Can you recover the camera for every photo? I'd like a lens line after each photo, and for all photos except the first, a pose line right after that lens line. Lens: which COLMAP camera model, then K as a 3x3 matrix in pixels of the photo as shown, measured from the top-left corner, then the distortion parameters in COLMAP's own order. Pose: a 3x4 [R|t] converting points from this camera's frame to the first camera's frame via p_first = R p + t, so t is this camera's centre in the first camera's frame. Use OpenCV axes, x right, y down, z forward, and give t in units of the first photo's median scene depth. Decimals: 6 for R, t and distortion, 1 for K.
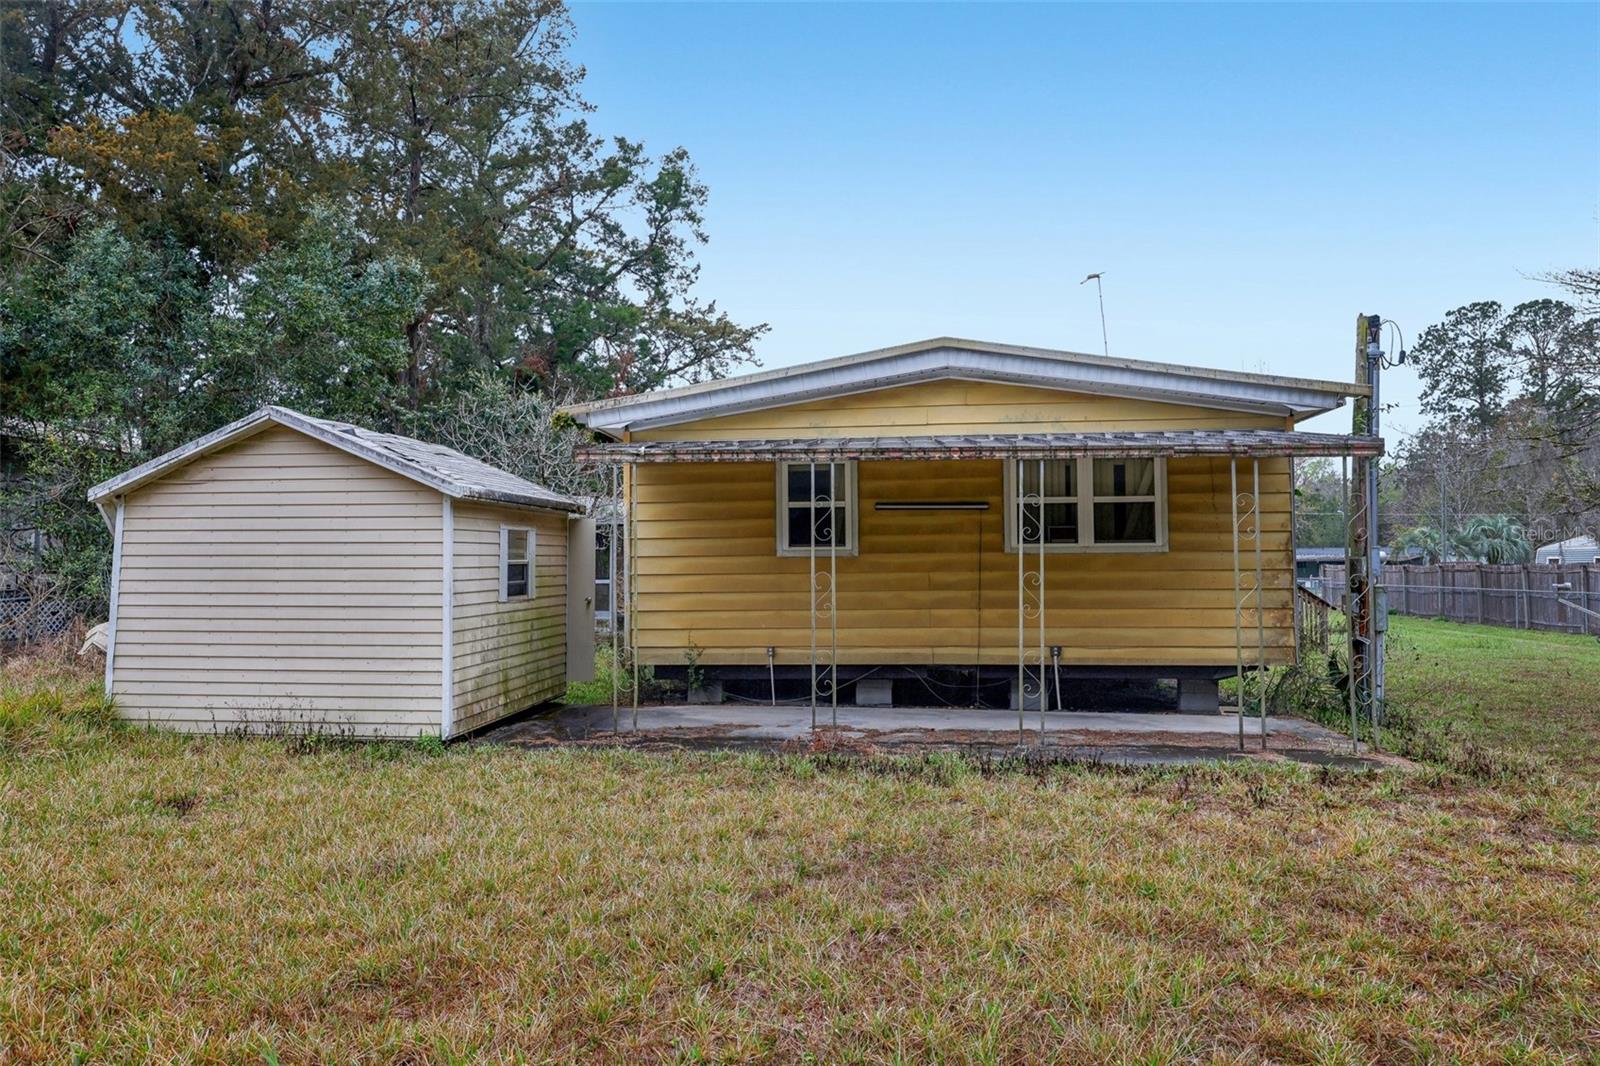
lens RADIAL K [[1051.9, 0, 795.2], [0, 1051.9, 498.8], [0, 0, 1]] dist [0.032227, 0.001433]
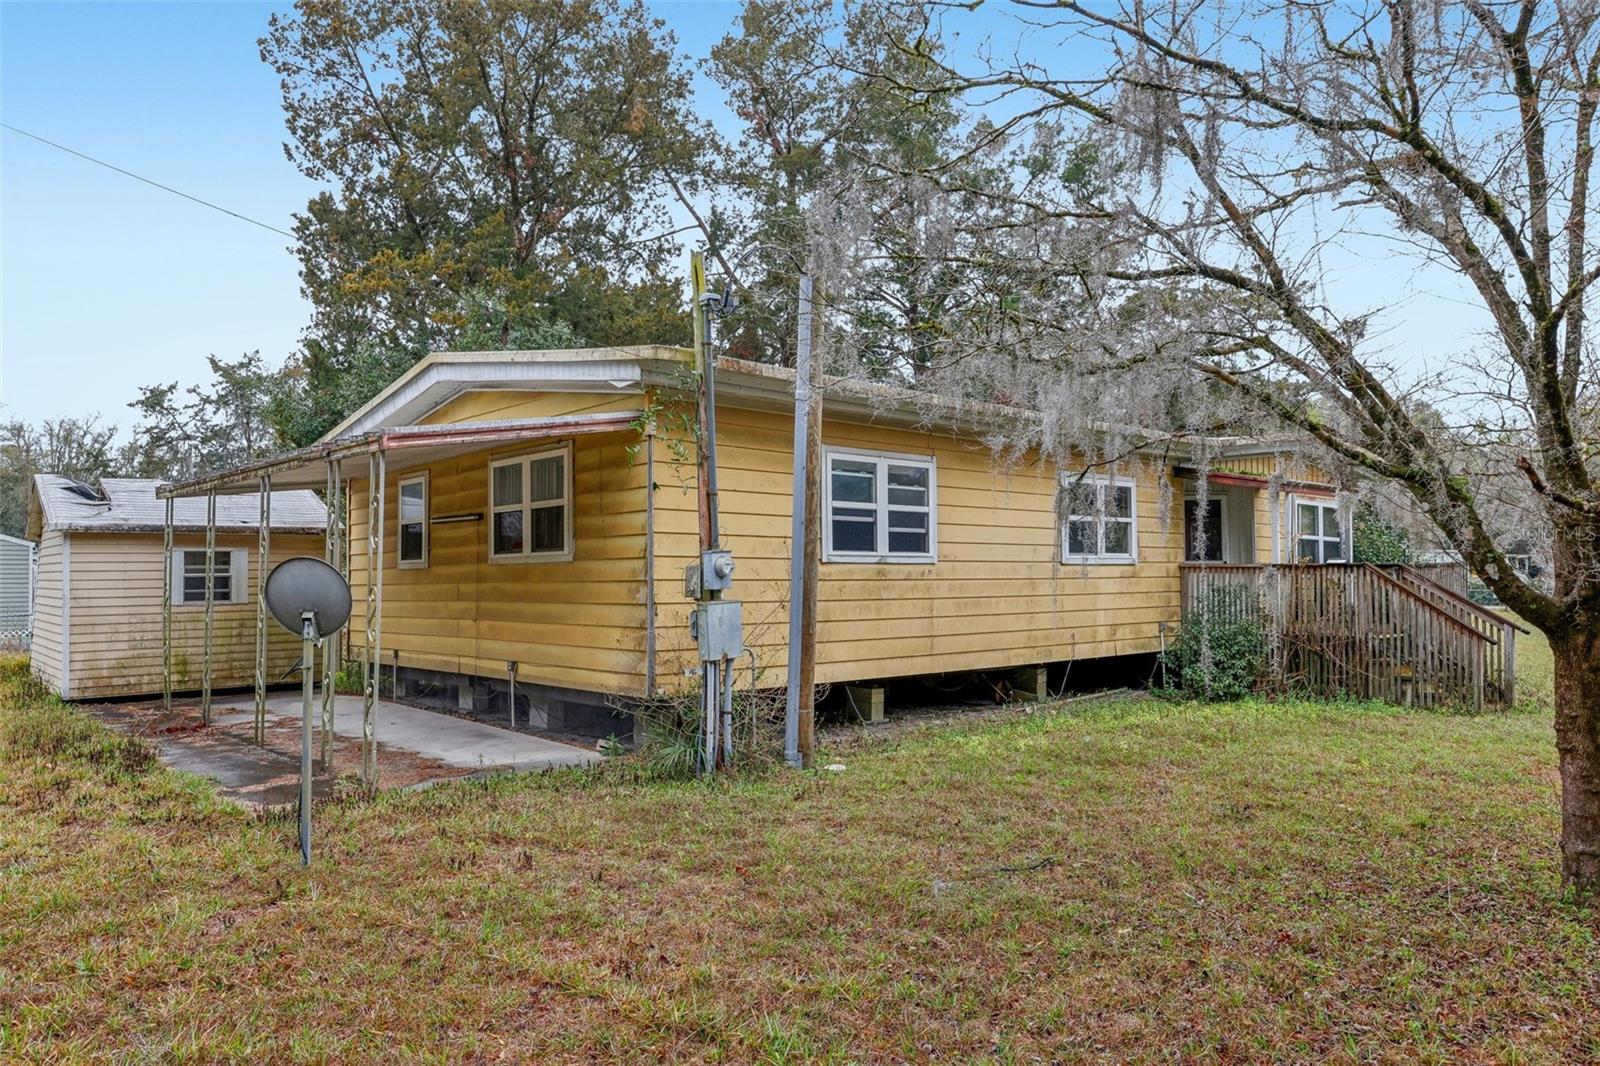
lens RADIAL K [[1069.8, 0, 800.0], [0, 1069.8, 533.0], [0, 0, 1]] dist [0.019733, 0.001932]
pose [[0.745444, -0.029224, -0.665927, 1.090251], [0.045523, 0.998938, 0.007122, 0.028733], [0.665012, -0.035624, 0.745983, 0.450599]]
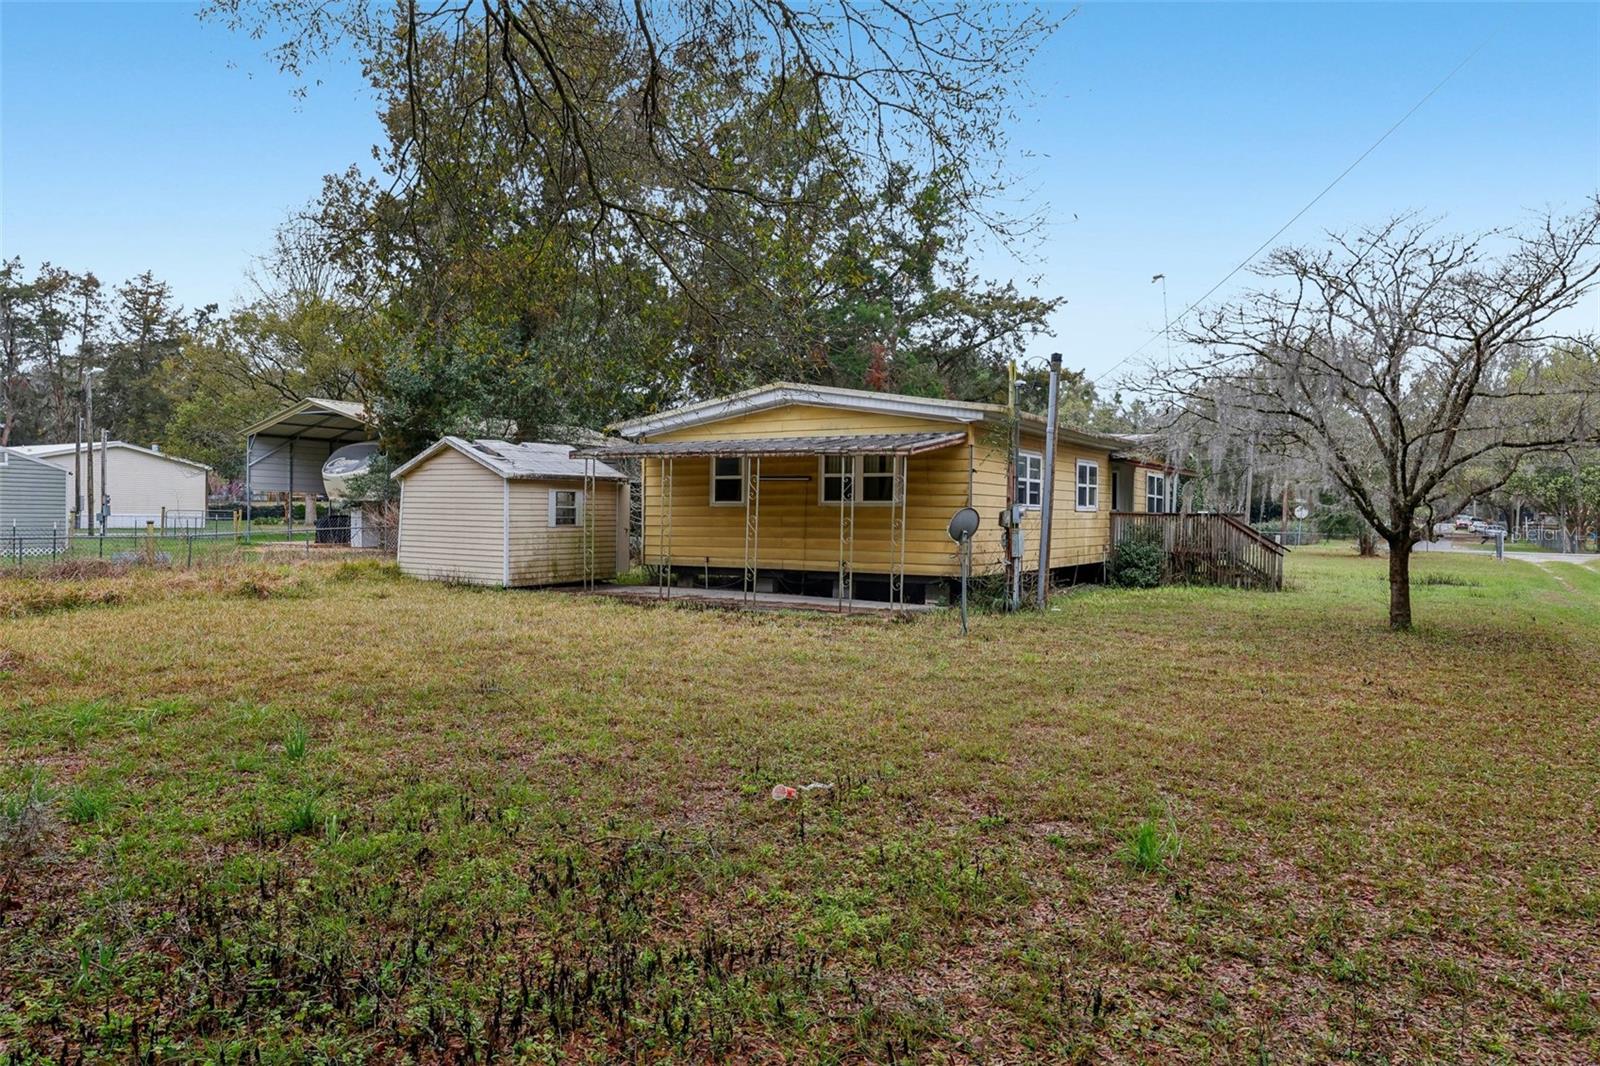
lens RADIAL K [[1051.9, 0, 795.2], [0, 1051.9, 498.8], [0, 0, 1]] dist [0.032227, 0.001433]
pose [[0.904164, 0.008316, -0.427105, 0.907333], [0.011619, 0.998962, 0.044047, -0.036909], [0.427028, -0.044788, 0.903129, -0.570843]]
